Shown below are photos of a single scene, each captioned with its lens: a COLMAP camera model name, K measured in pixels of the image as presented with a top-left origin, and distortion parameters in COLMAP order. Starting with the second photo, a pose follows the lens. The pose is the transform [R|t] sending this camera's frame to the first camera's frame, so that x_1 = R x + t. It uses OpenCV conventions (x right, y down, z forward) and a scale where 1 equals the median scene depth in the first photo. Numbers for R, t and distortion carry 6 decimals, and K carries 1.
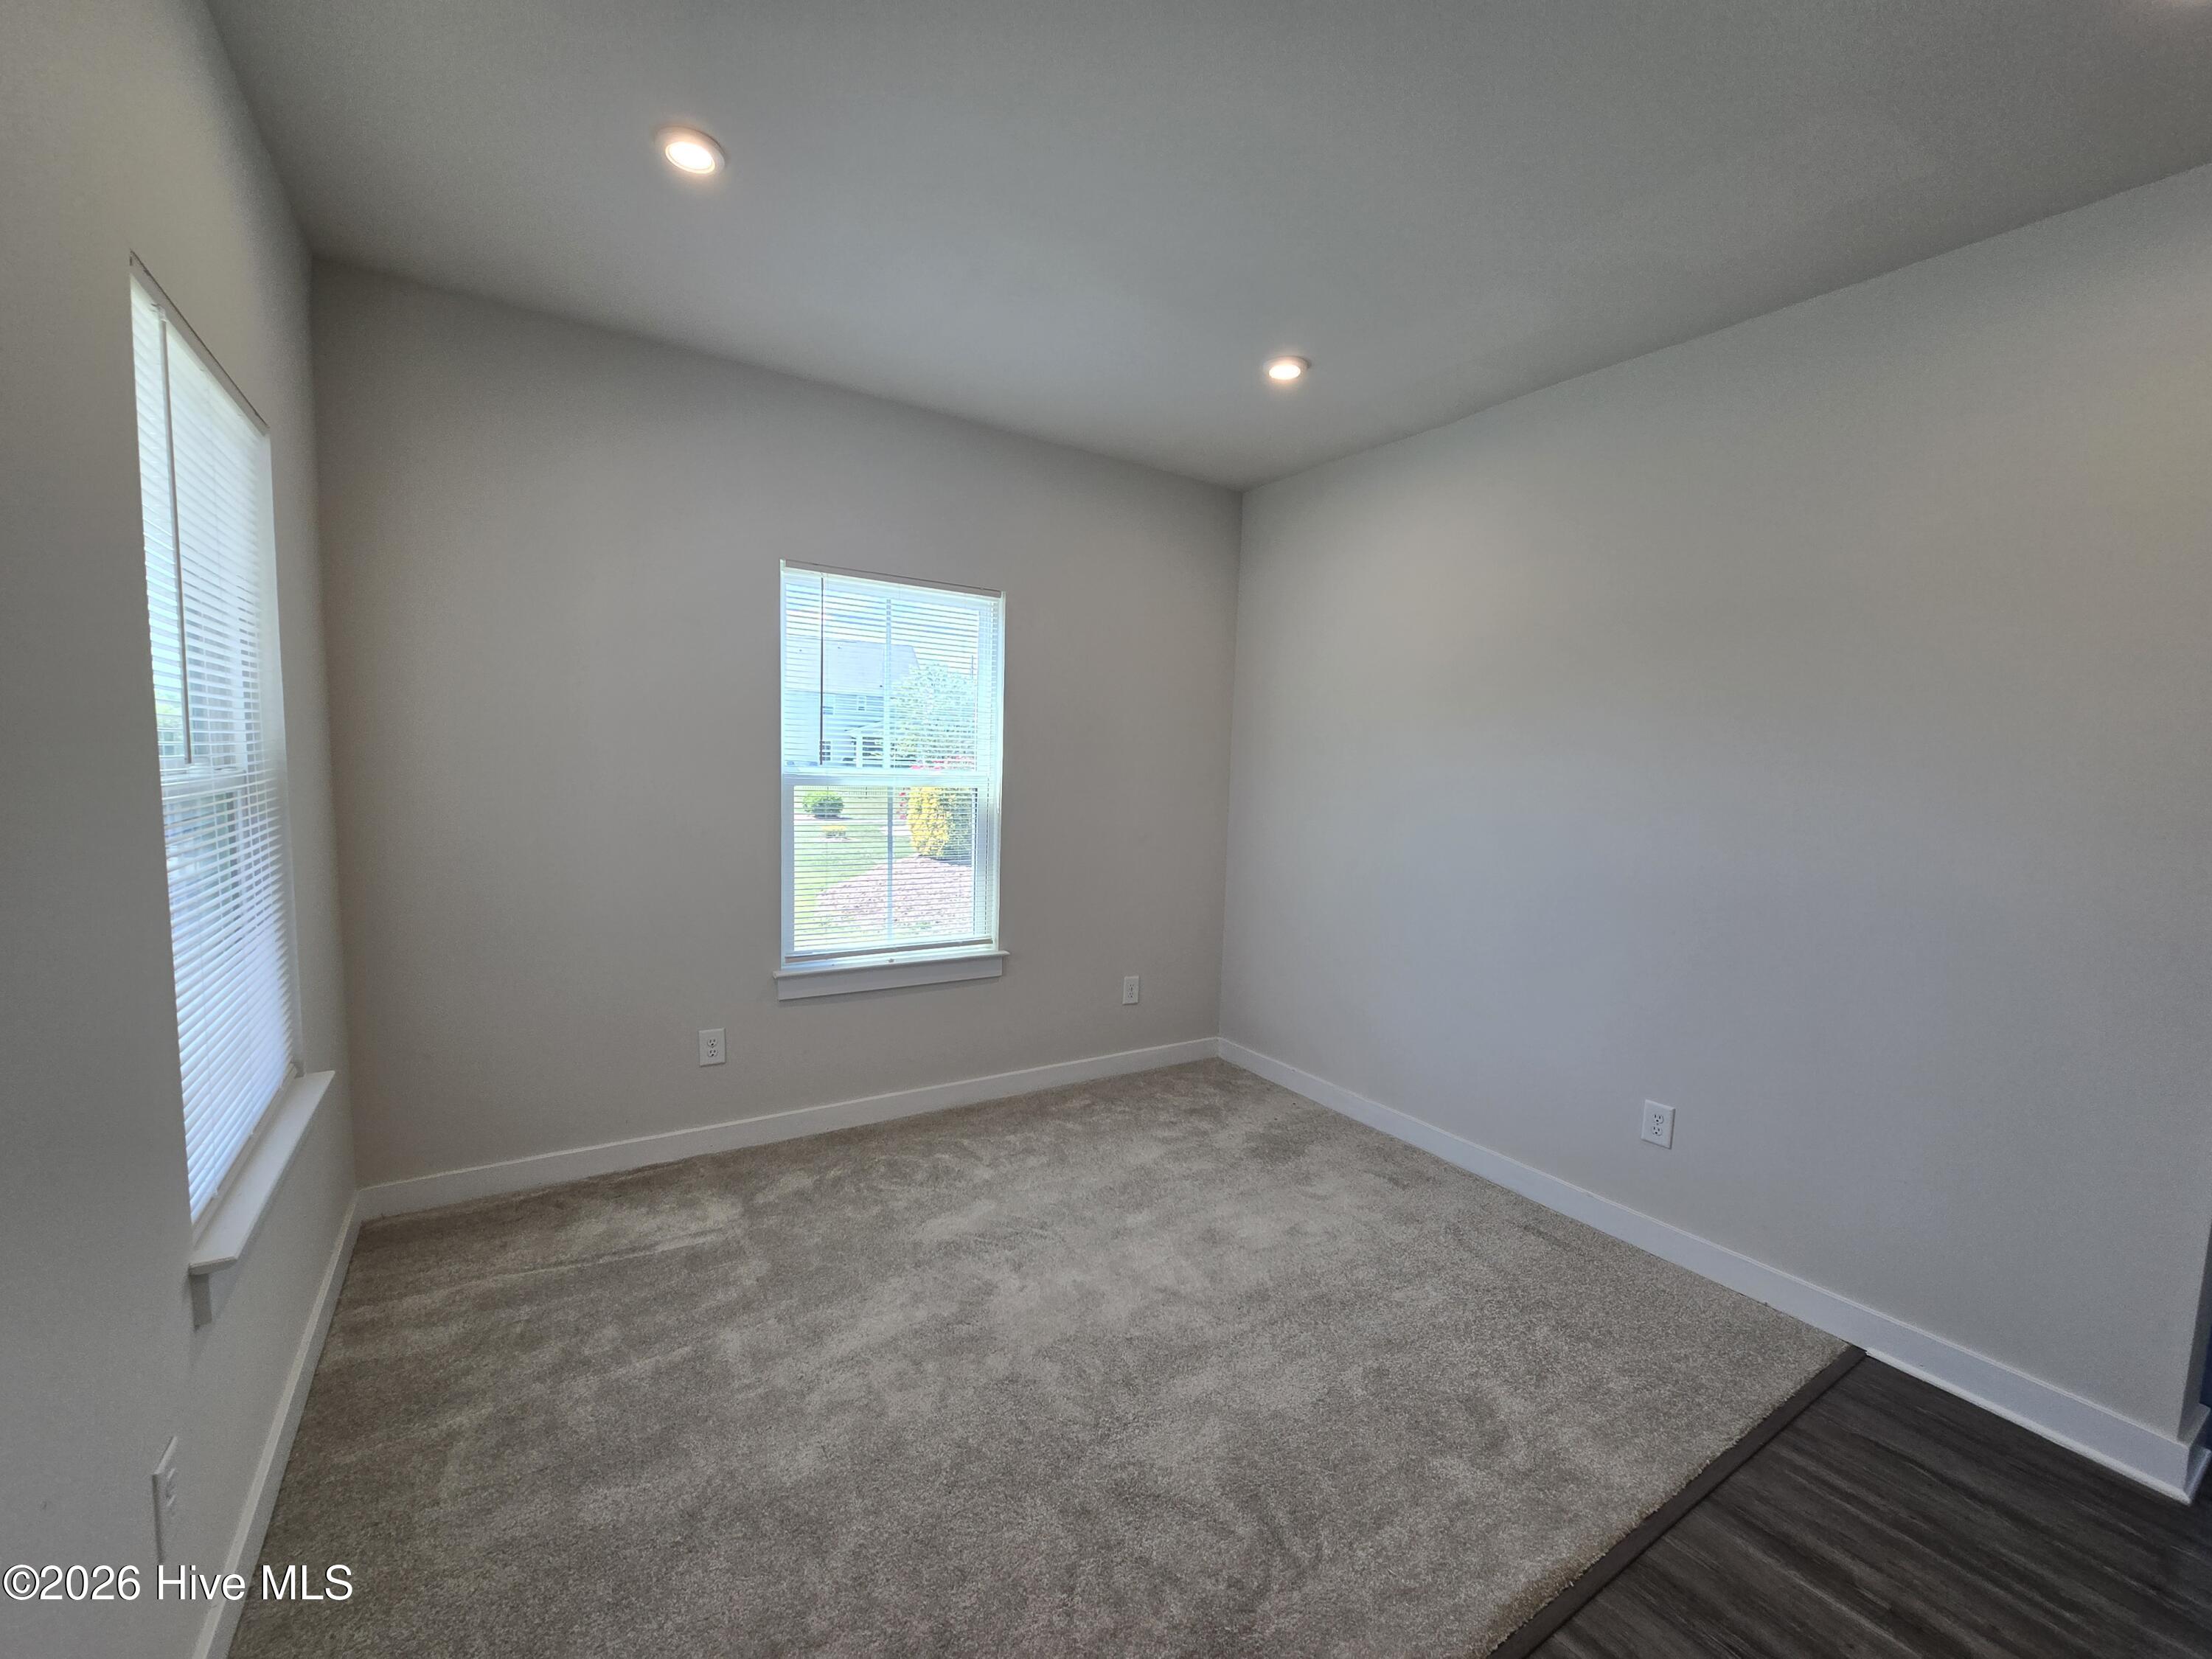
lens RADIAL K [[904.7, 0, 1106.0], [0, 904.7, 829.5], [0, 0, 1]] dist [0.004588, 0.000338]
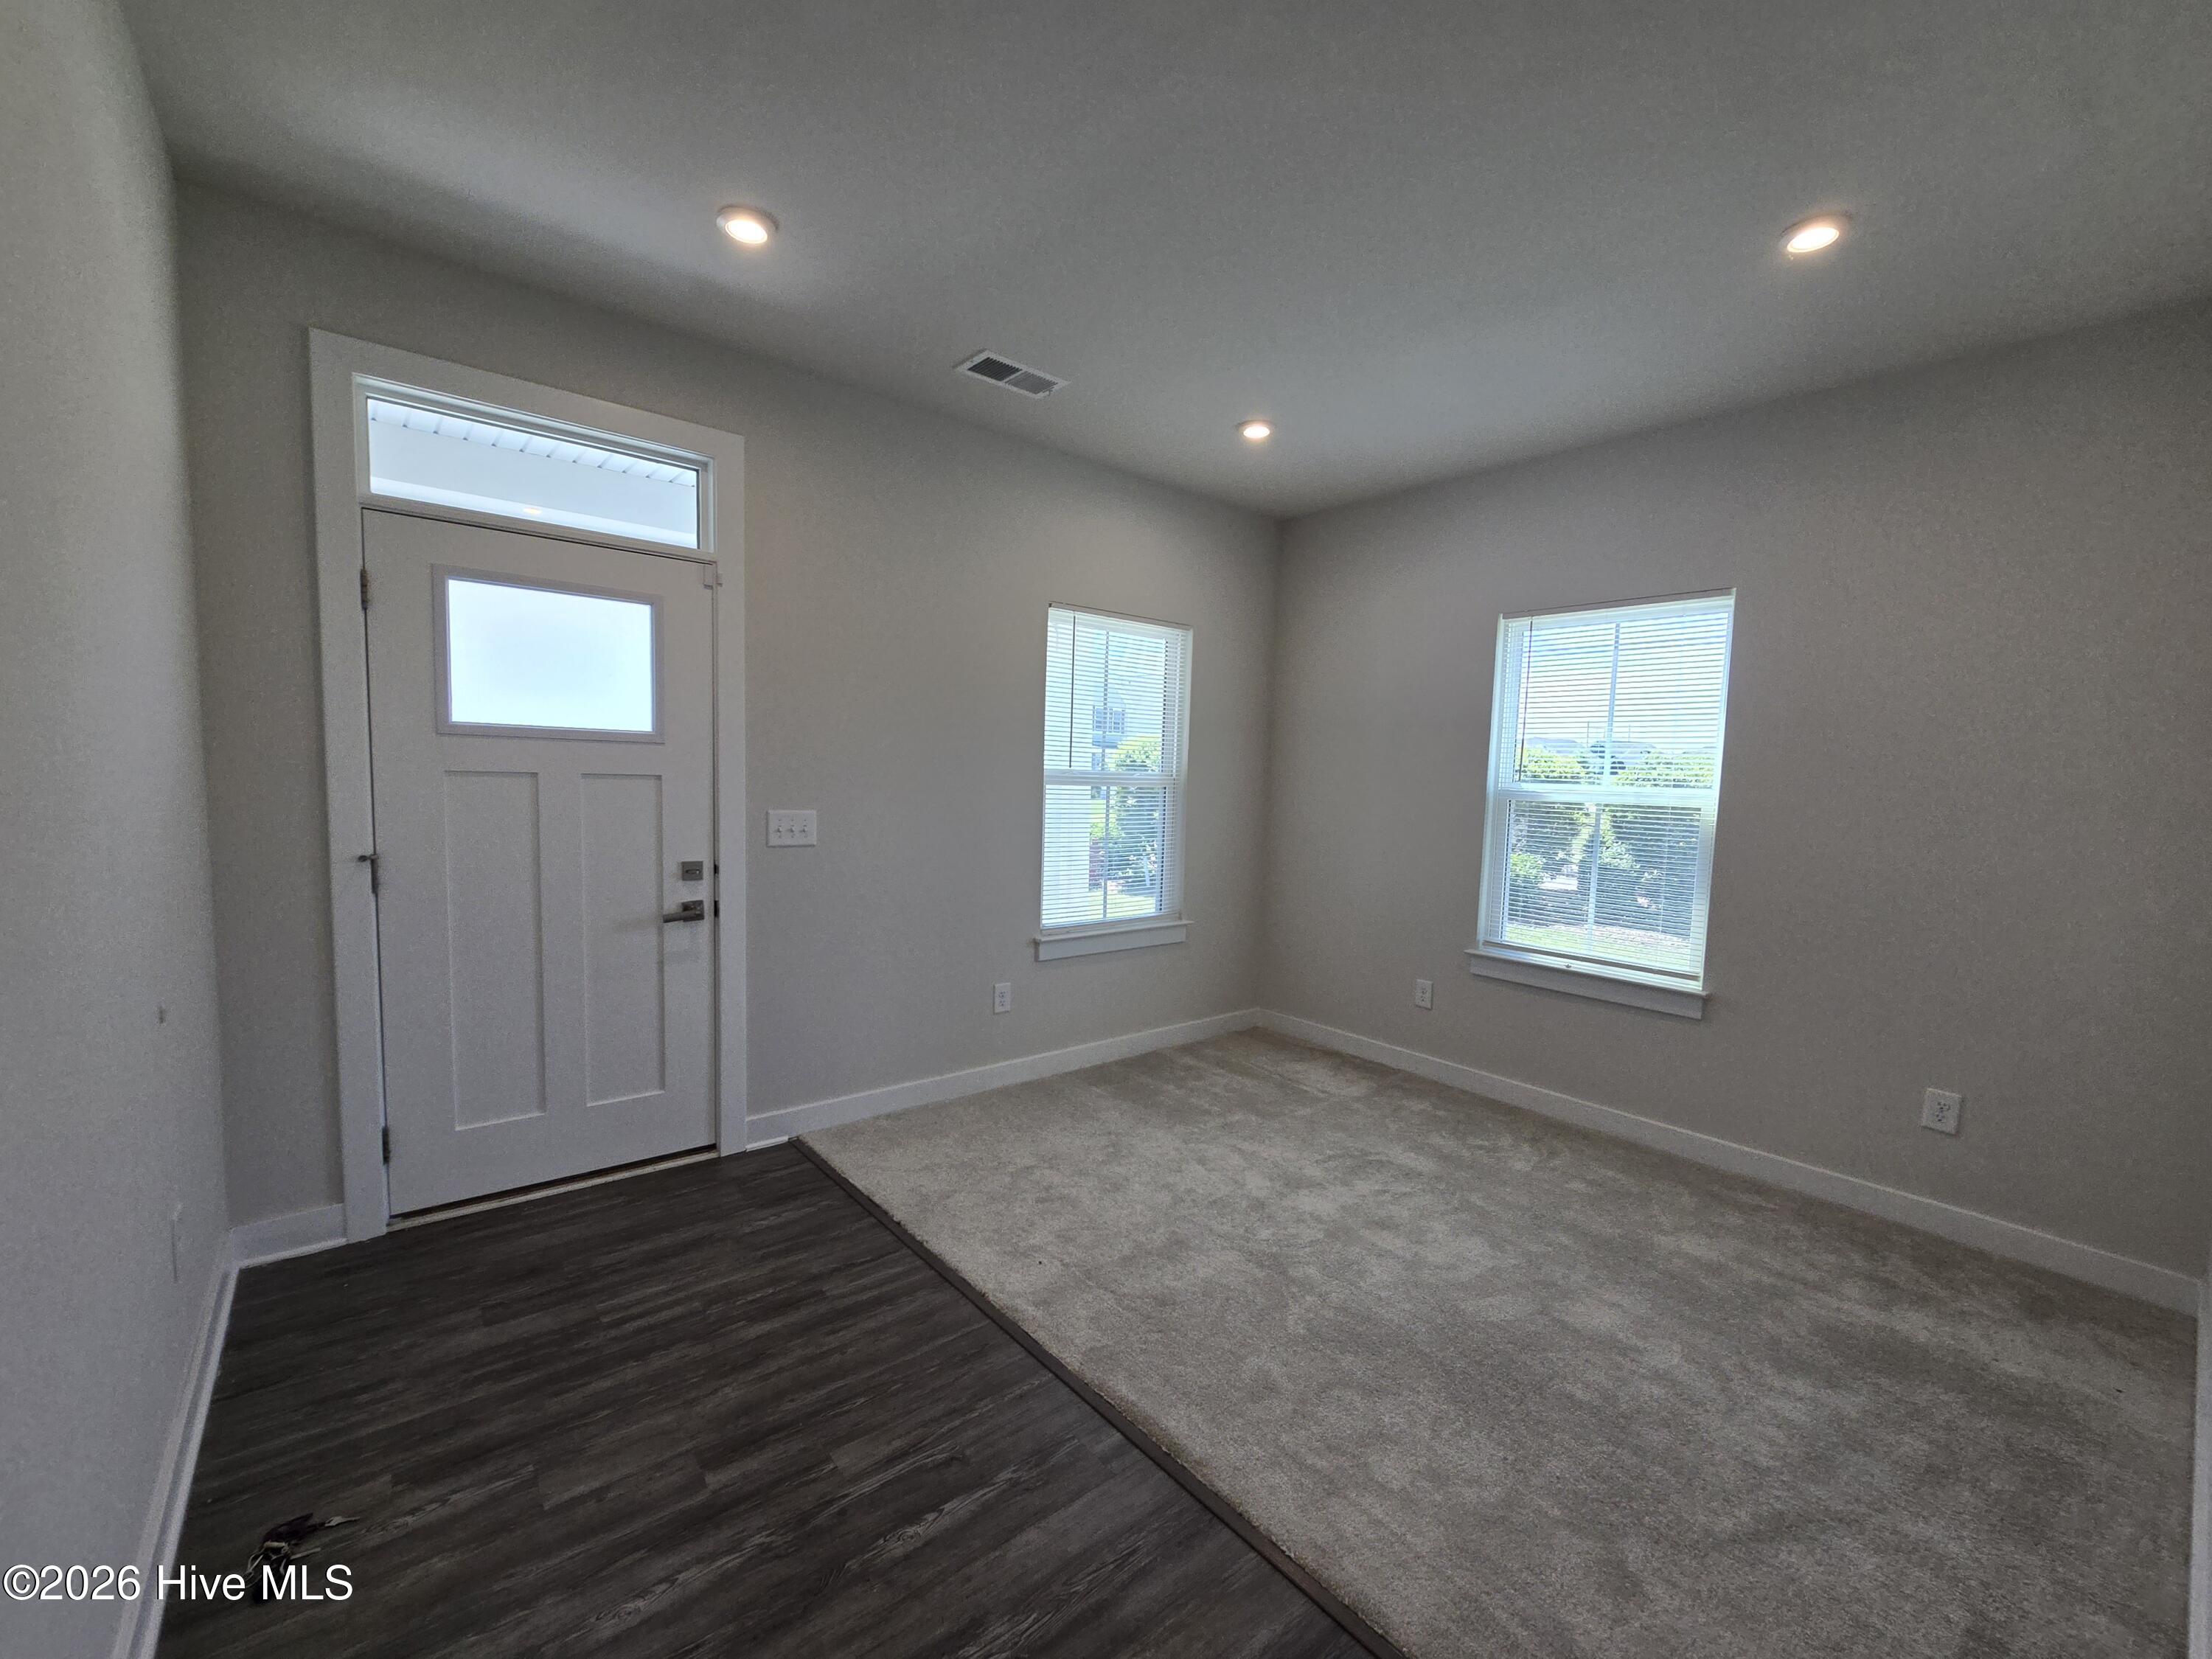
lens RADIAL K [[904.7, 0, 1106.0], [0, 904.7, 829.5], [0, 0, 1]] dist [0.004588, 0.000338]
pose [[0.108704, 0.027158, -0.993703, 0.726845], [-0.097877, 0.995062, 0.016488, 0.020981], [0.989244, 0.095469, 0.110825, 0.328160]]
